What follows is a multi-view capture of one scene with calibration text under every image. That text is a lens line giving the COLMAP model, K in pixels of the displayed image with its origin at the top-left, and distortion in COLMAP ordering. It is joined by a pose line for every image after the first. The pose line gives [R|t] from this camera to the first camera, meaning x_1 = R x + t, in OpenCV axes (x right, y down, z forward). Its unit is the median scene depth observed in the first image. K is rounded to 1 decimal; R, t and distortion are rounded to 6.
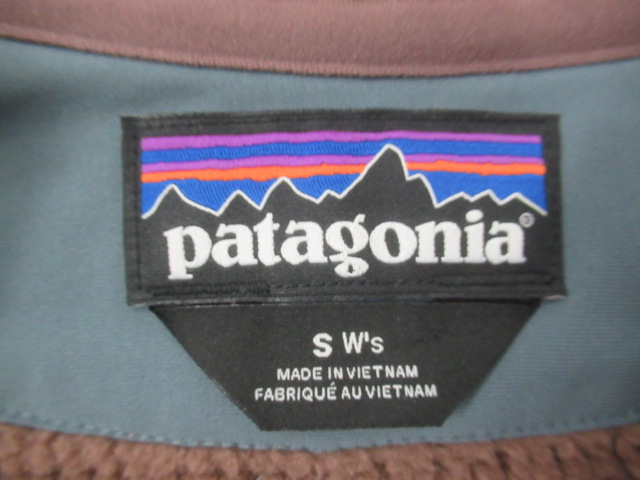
lens RADIAL K [[427.5, 0, 318.9], [0, 427.5, 241.9], [0, 0, 1]] dist [-0.000320, 0.000121]
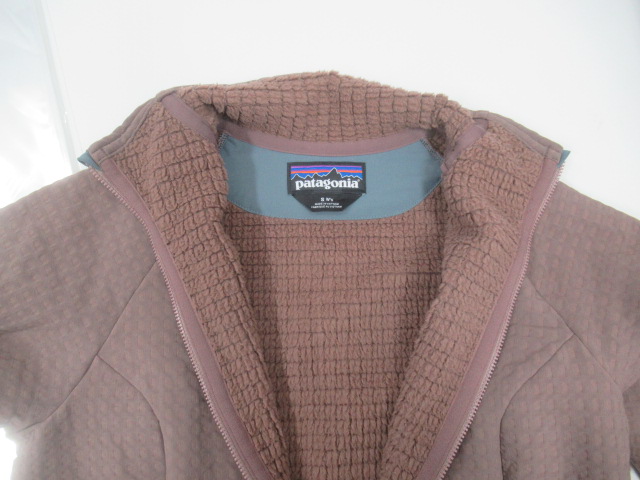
lens RADIAL K [[427.5, 0, 320.4], [0, 427.5, 238.8], [0, 0, 1]] dist [-0.000320, 0.000121]
pose [[0.999988, 0.003882, 0.003121, -0.036687], [-0.003452, 0.991813, -0.127651, 1.483947], [-0.003591, 0.127639, 0.991814, -4.660746]]
